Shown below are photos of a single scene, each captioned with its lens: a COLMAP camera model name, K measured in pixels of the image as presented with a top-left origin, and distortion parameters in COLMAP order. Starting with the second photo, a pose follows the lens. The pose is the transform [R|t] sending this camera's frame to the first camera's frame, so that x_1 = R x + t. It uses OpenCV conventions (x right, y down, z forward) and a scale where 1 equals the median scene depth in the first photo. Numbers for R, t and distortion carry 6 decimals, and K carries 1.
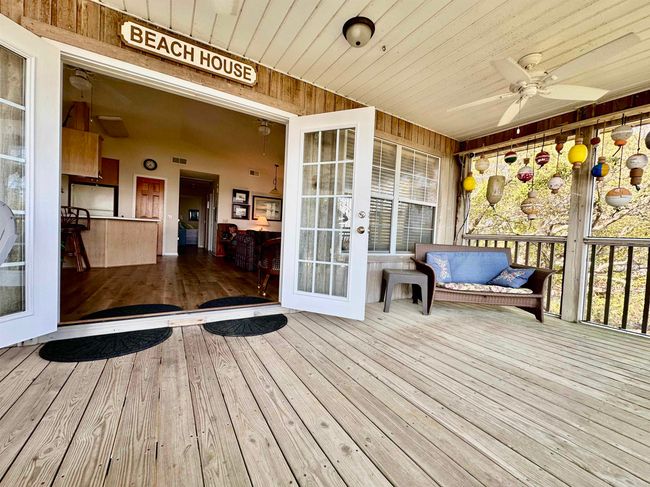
lens RADIAL K [[258.0, 0, 325.4], [0, 258.0, 241.6], [0, 0, 1]] dist [-0.015153, -0.000026]
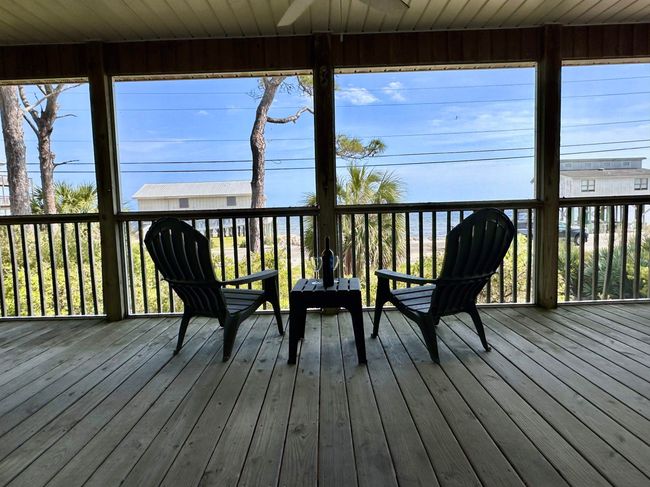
lens RADIAL K [[430.8, 0, 325.8], [0, 430.8, 244.6], [0, 0, 1]] dist [0.004622, 0.002556]
pose [[-0.854823, -0.073327, 0.513713, -0.867208], [0.003232, 0.989194, 0.146574, -0.160990], [-0.518910, 0.126955, -0.845349, 1.634641]]
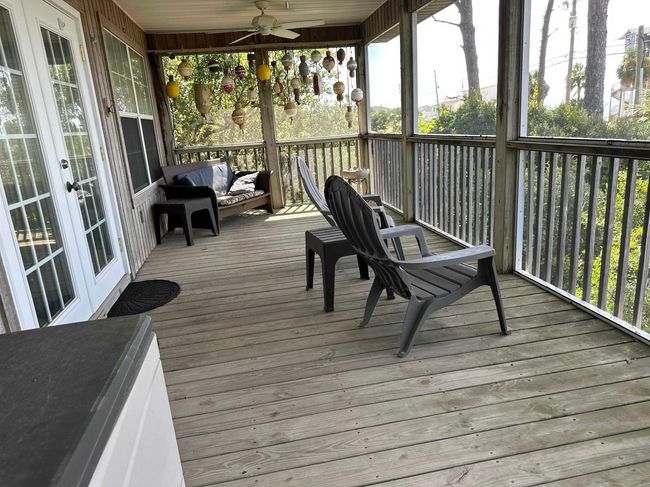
lens RADIAL K [[458.4, 0, 325.6], [0, 458.4, 244.0], [0, 0, 1]] dist [0.004004, -0.001540]
pose [[0.351571, -0.308490, 0.883873, -1.715864], [0.111306, 0.951223, 0.287724, -0.255971], [-0.929521, -0.002775, 0.368759, -0.128747]]
